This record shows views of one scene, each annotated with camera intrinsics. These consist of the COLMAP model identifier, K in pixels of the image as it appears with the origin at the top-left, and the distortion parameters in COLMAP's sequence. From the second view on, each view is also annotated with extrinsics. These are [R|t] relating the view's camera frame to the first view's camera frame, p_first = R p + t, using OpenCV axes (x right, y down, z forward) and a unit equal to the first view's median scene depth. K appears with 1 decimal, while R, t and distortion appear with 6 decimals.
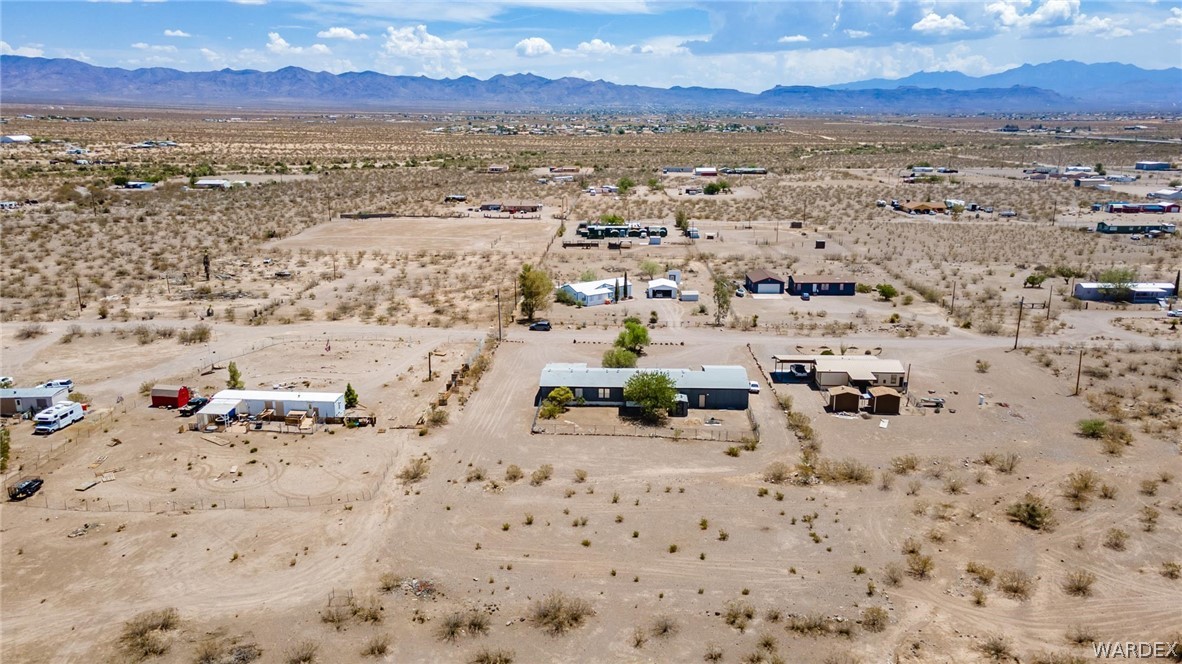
lens RADIAL K [[872.1, 0, 594.4], [0, 872.1, 333.1], [0, 0, 1]] dist [0.012660, 0.101987]
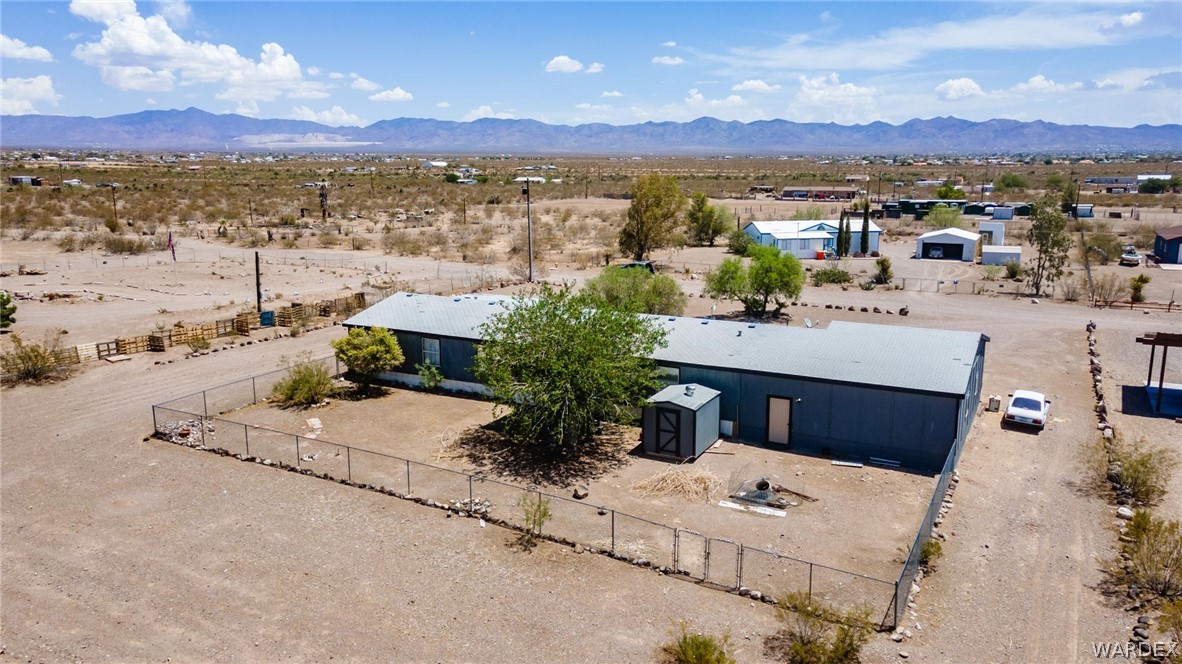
lens RADIAL K [[880.7, 0, 588.2], [0, 880.7, 265.4], [0, 0, 1]] dist [0.006706, 0.102889]
pose [[0.894298, 0.050848, -0.444574, 0.080569], [-0.110640, 0.987801, -0.109581, 0.027905], [0.433578, 0.147185, 0.889014, 0.300089]]
